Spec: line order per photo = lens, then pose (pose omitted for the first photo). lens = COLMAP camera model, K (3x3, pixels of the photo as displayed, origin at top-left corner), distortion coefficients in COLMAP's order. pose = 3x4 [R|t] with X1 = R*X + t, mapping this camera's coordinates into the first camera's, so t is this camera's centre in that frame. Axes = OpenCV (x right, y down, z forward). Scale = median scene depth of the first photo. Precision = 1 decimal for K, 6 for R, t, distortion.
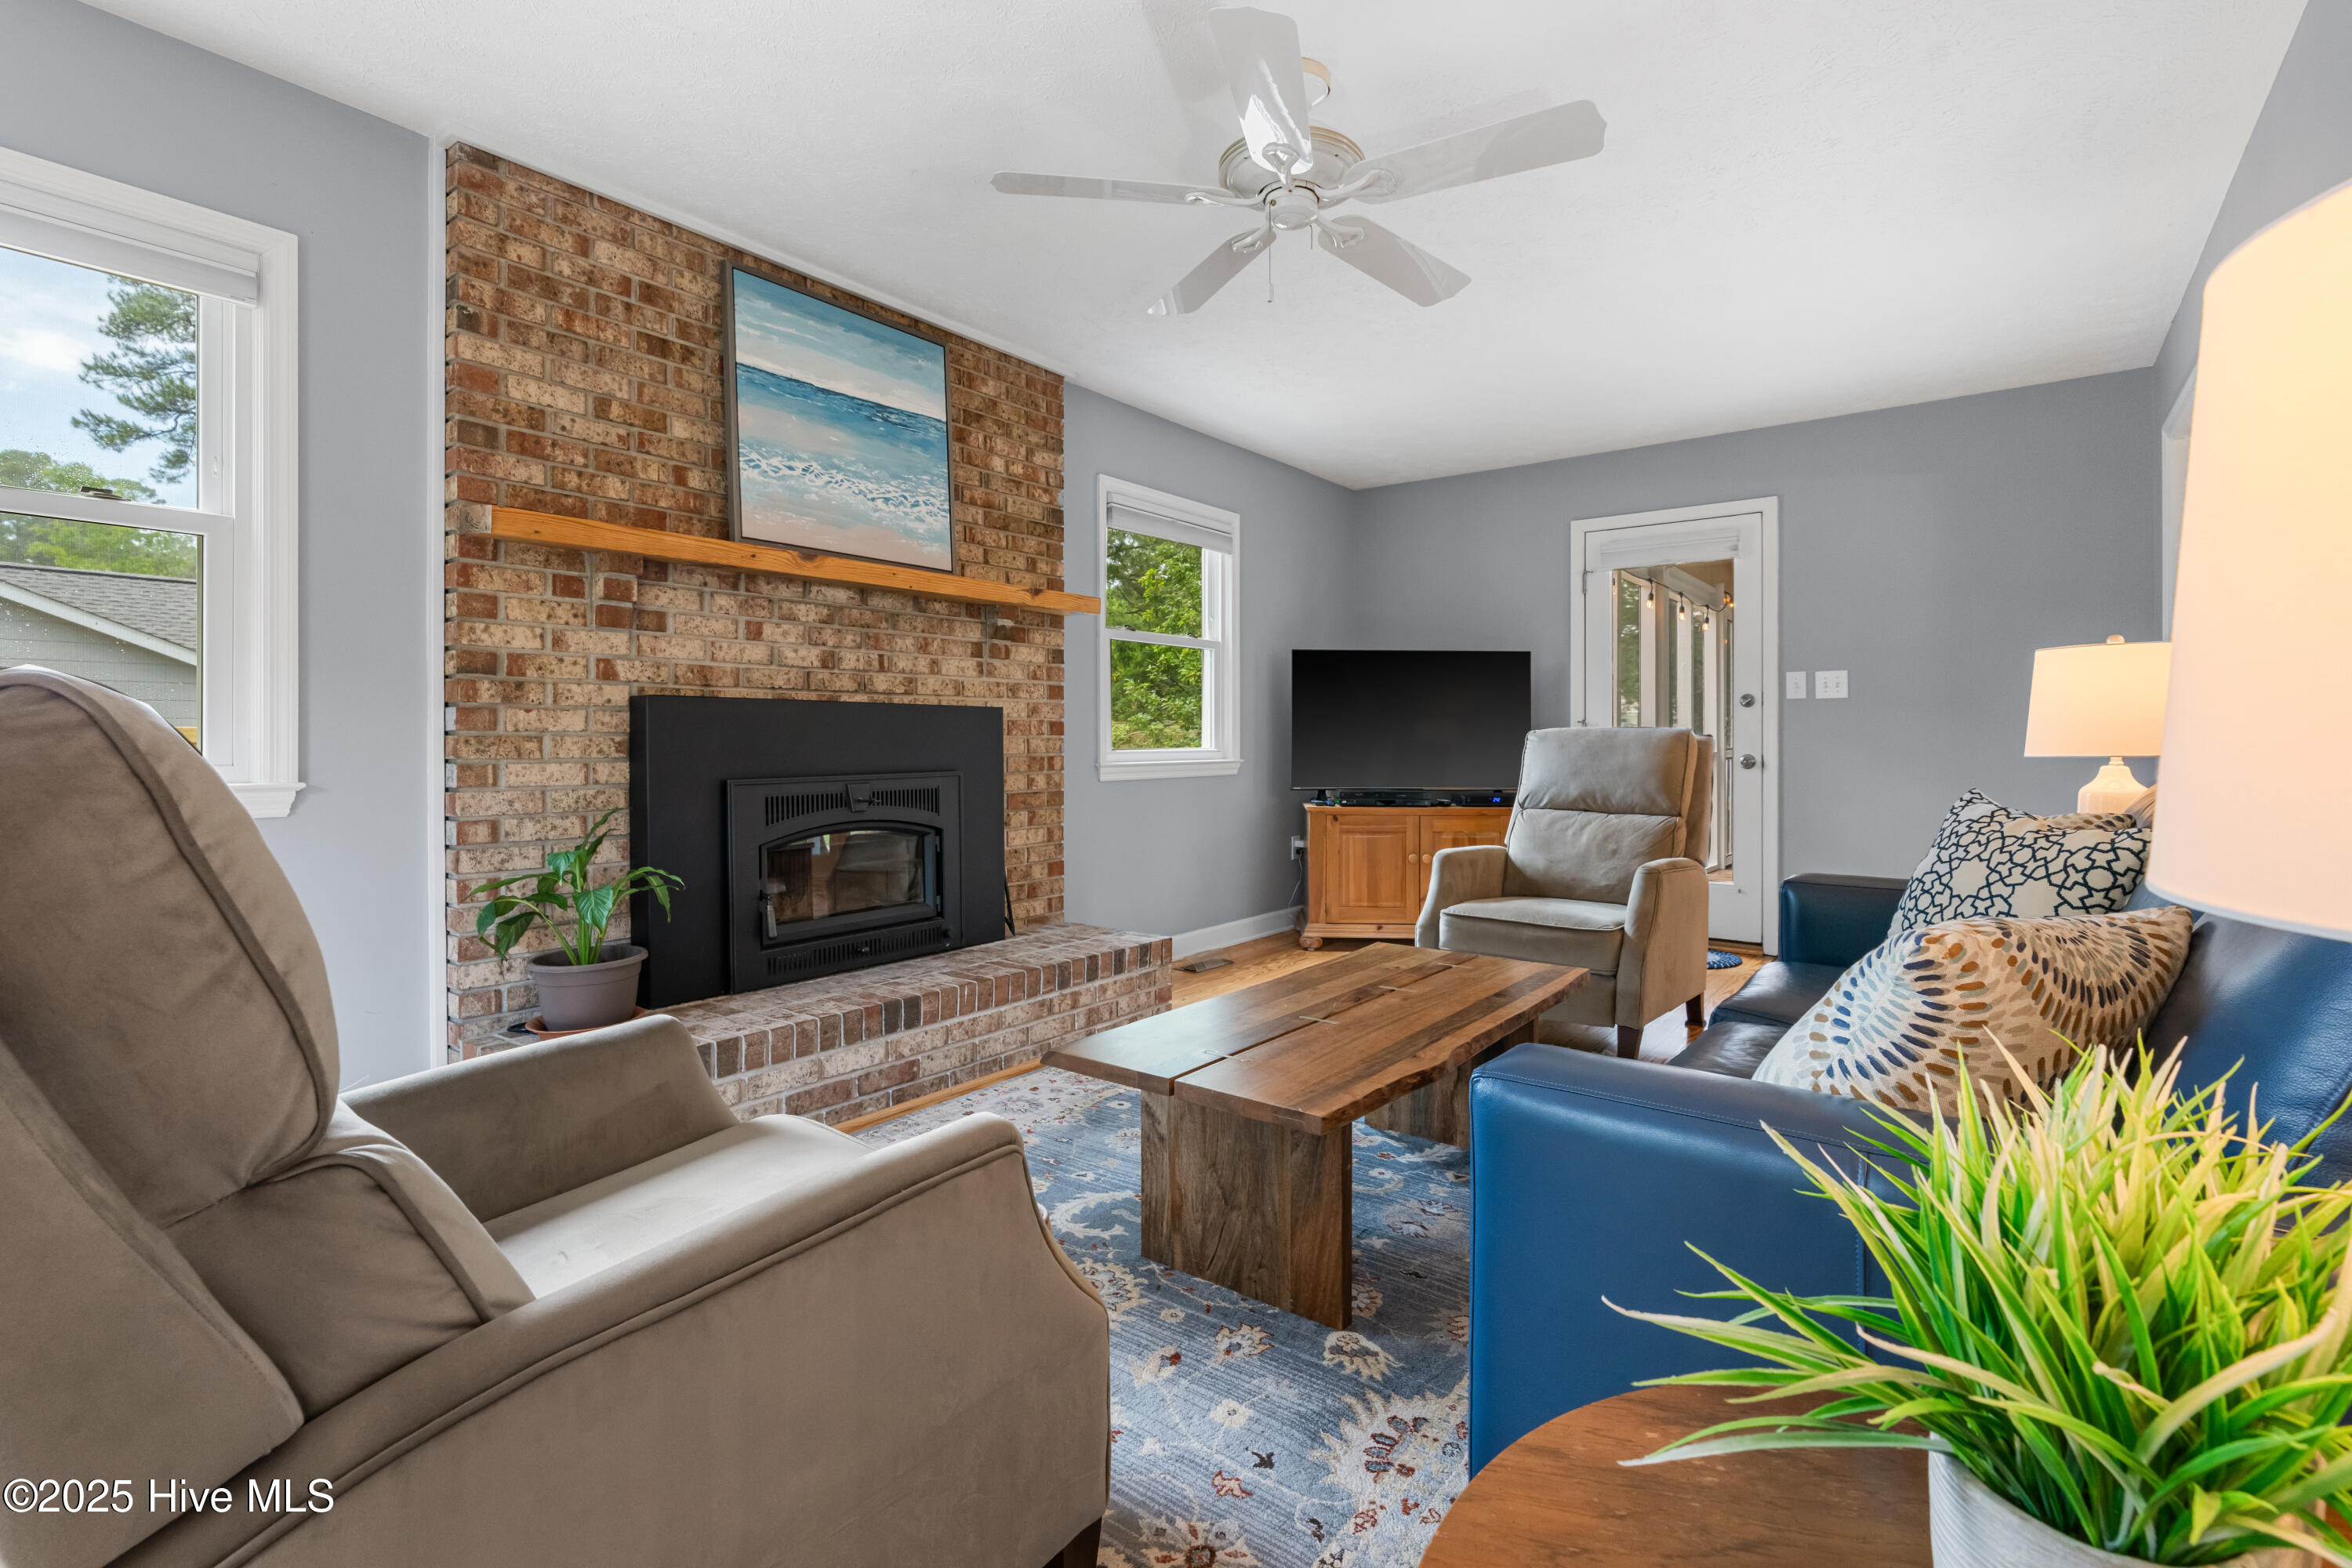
lens RADIAL K [[1060.7, 0, 1165.2], [0, 1060.7, 739.7], [0, 0, 1]] dist [-0.007695, 0.004966]
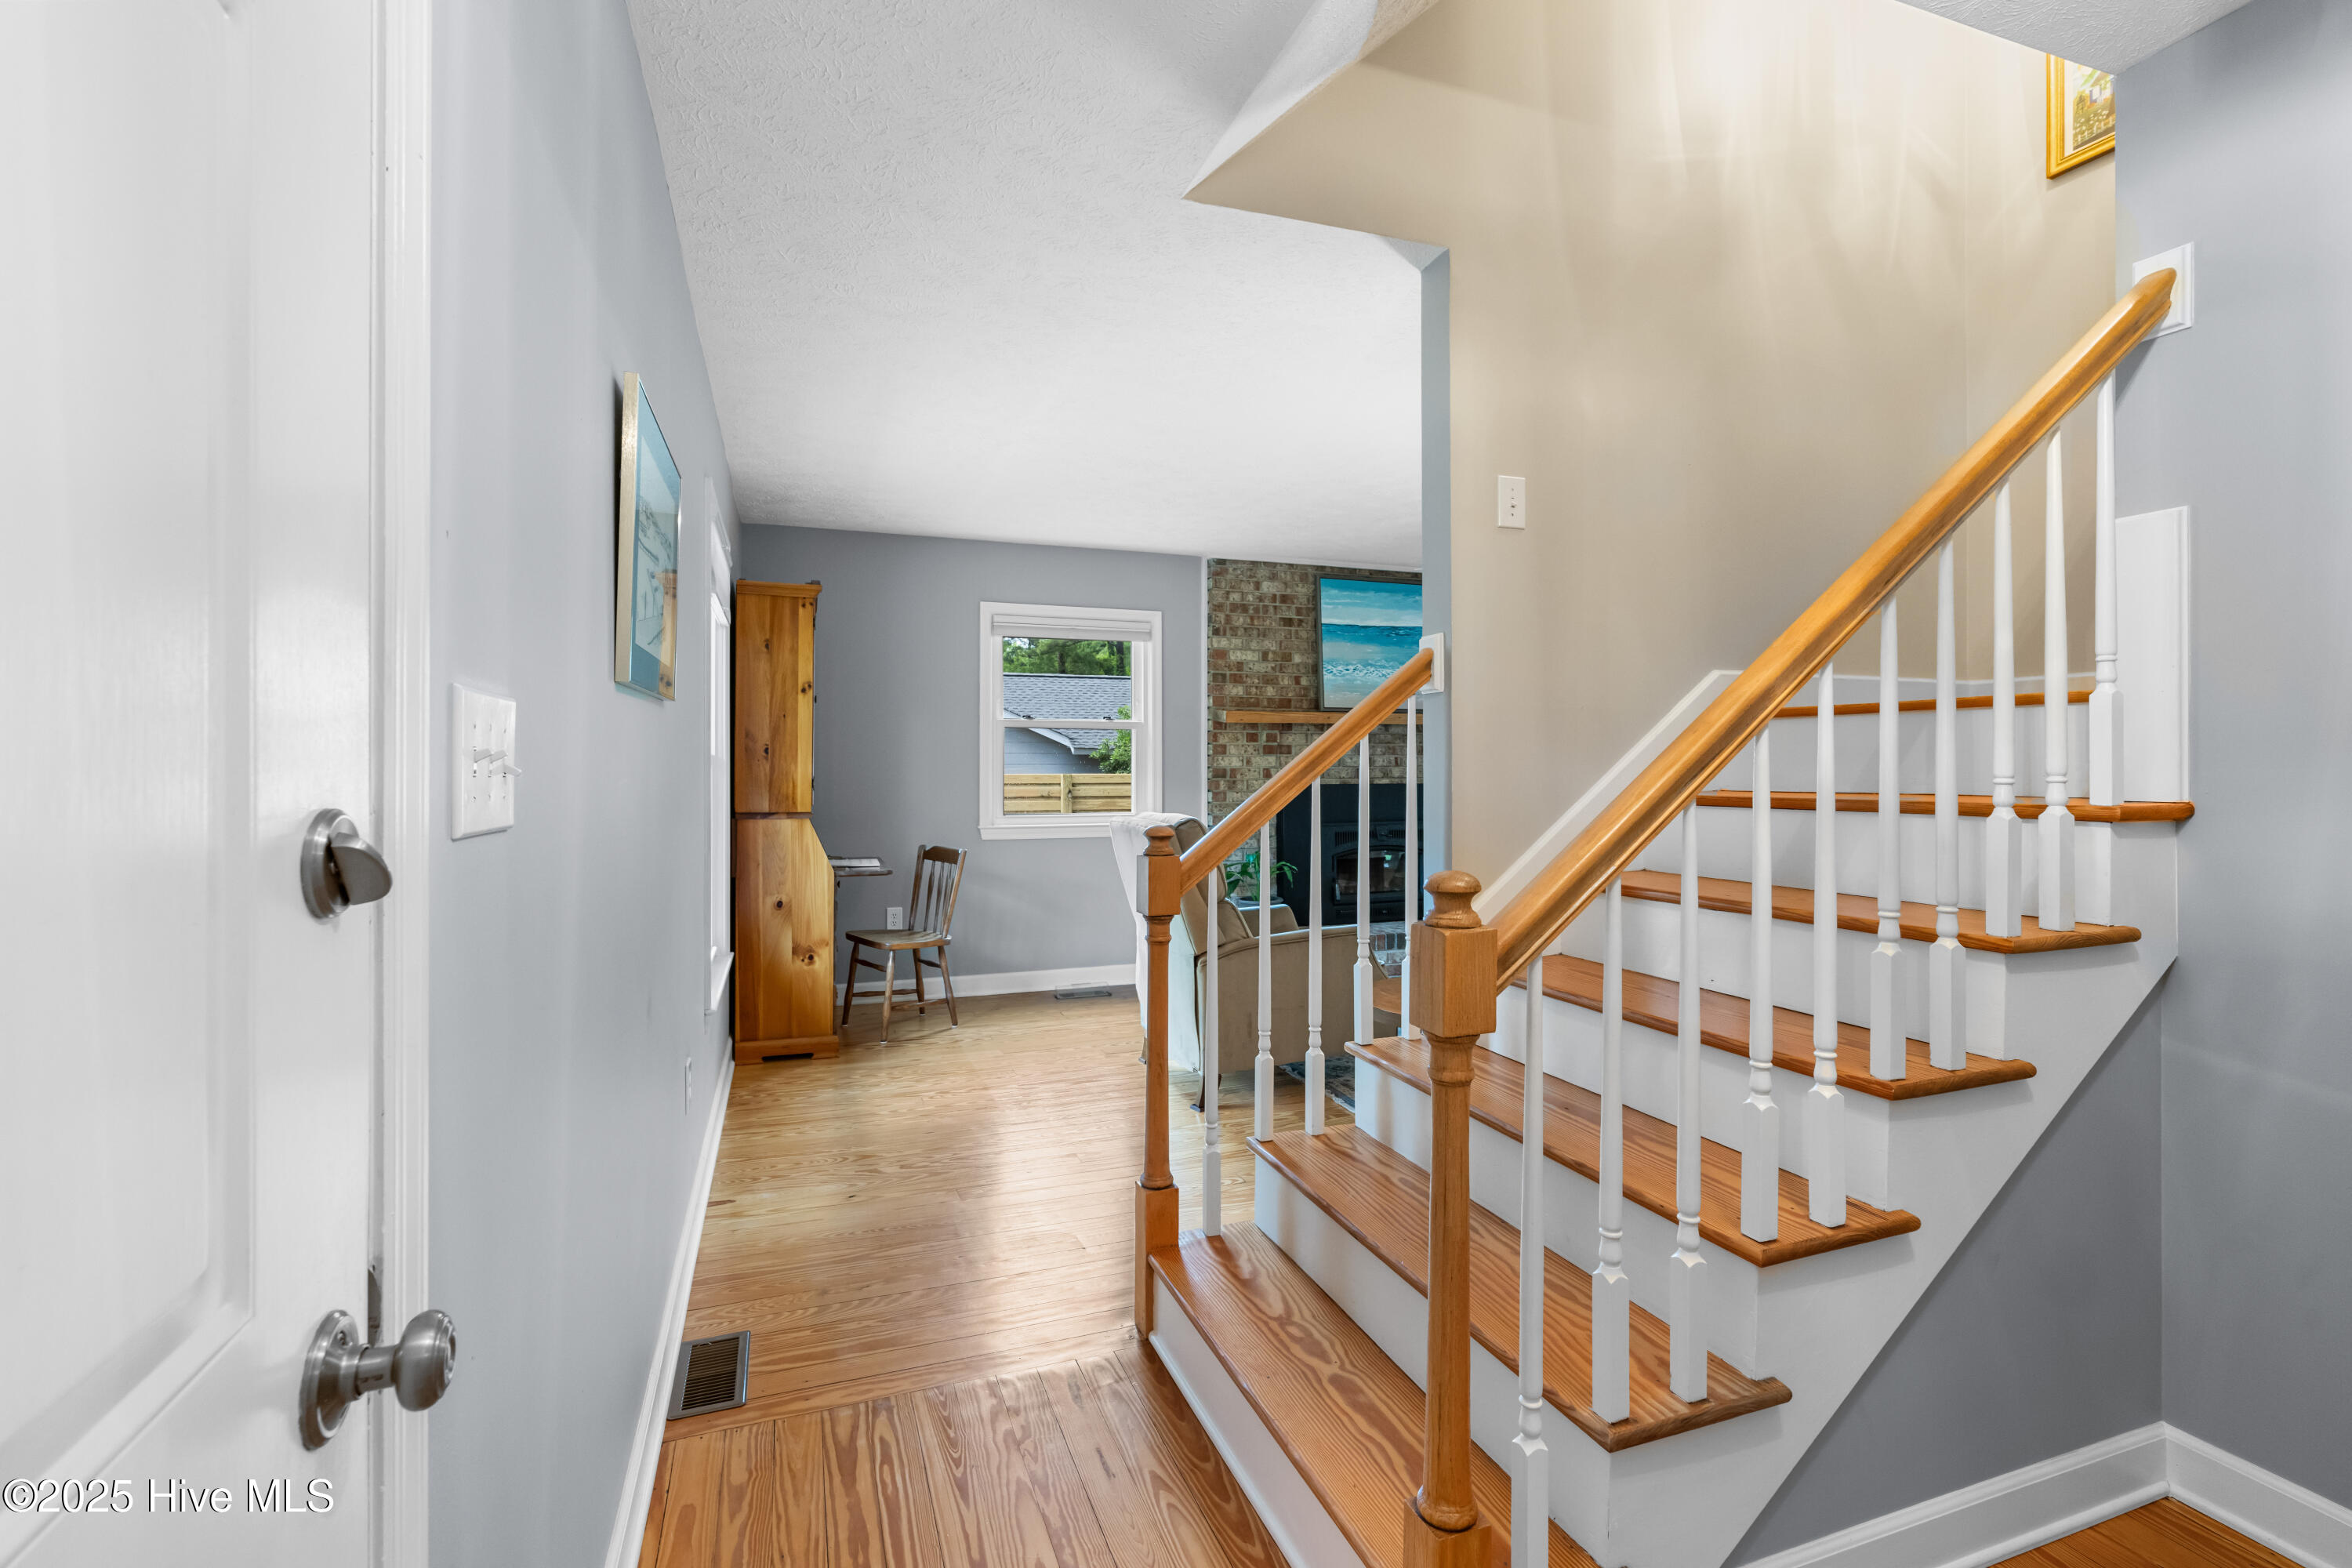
lens RADIAL K [[1060.7, 0, 1176.2], [0, 1060.7, 760.6], [0, 0, 1]] dist [-0.007695, 0.004966]
pose [[0.847355, -0.002144, -0.531022, 0.443889], [0.001630, 0.999998, -0.001437, -0.080427], [0.531024, 0.000352, 0.847357, -0.889657]]
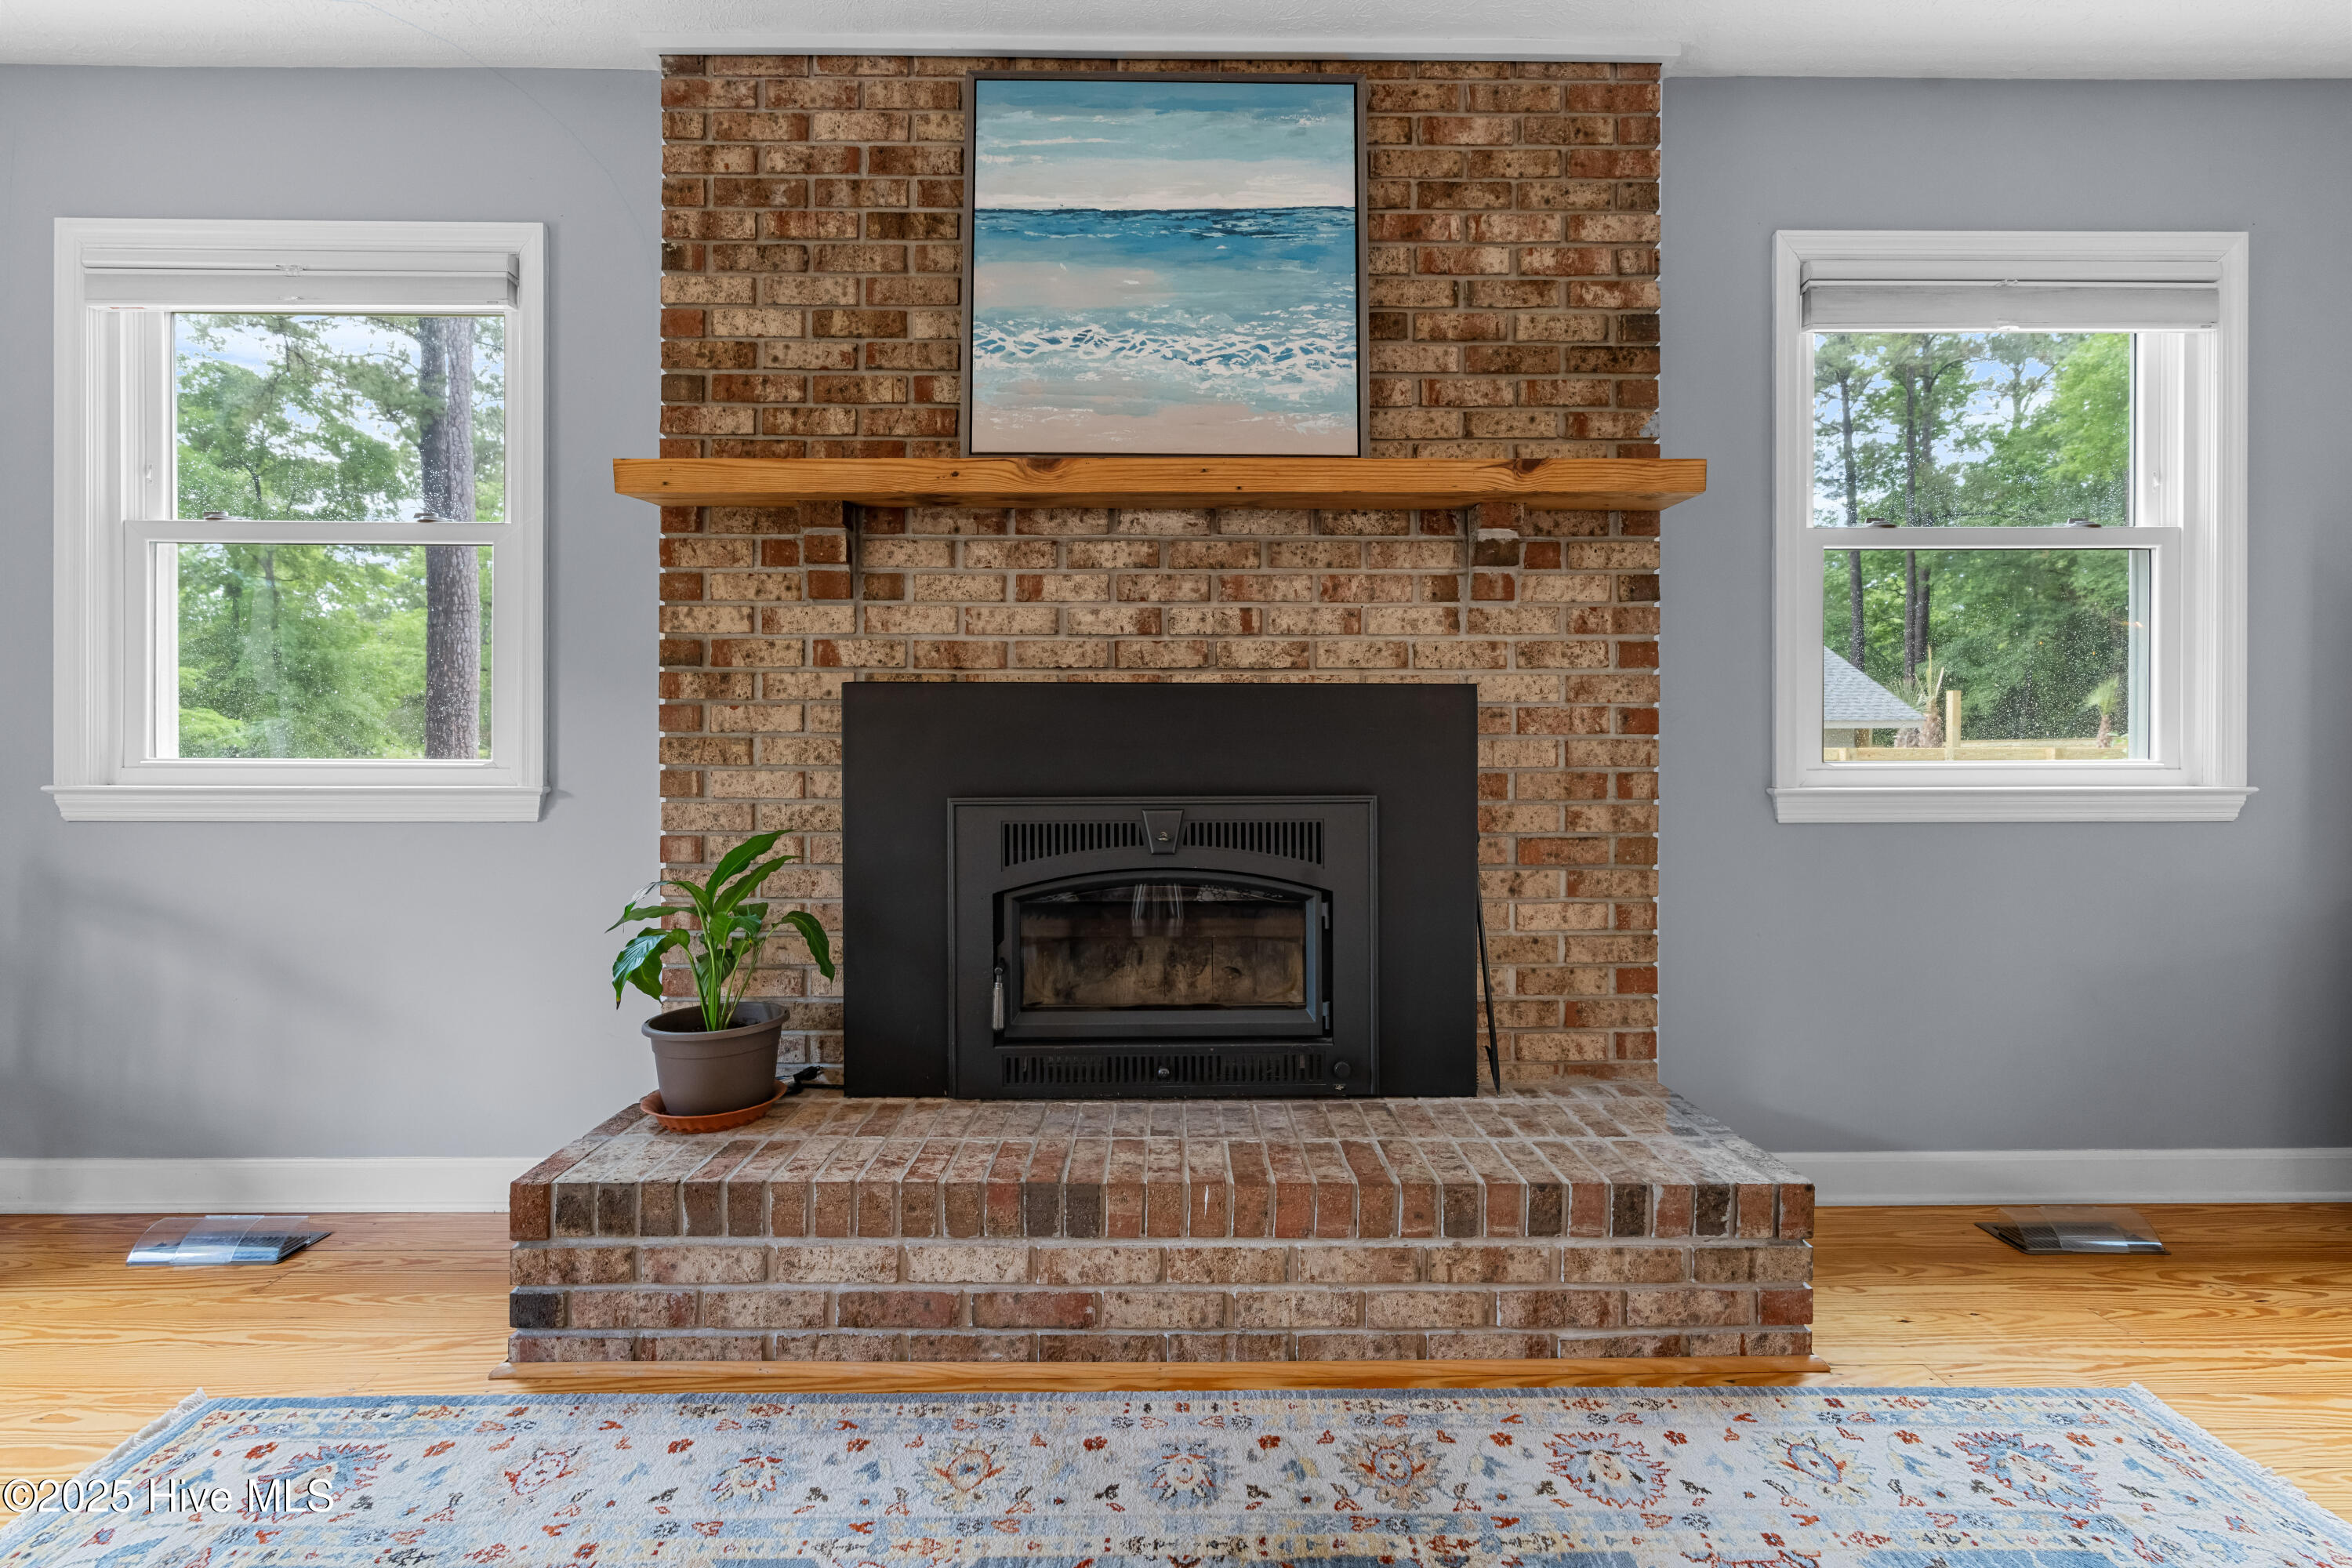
lens RADIAL K [[1060.7, 0, 1185.6], [0, 1060.7, 760.3], [0, 0, 1]] dist [-0.007695, 0.004966]
pose [[0.626237, 0.003416, -0.779625, 0.228629], [-0.000253, 0.999991, 0.004179, 0.009153], [0.779633, -0.002419, 0.626232, 0.637991]]
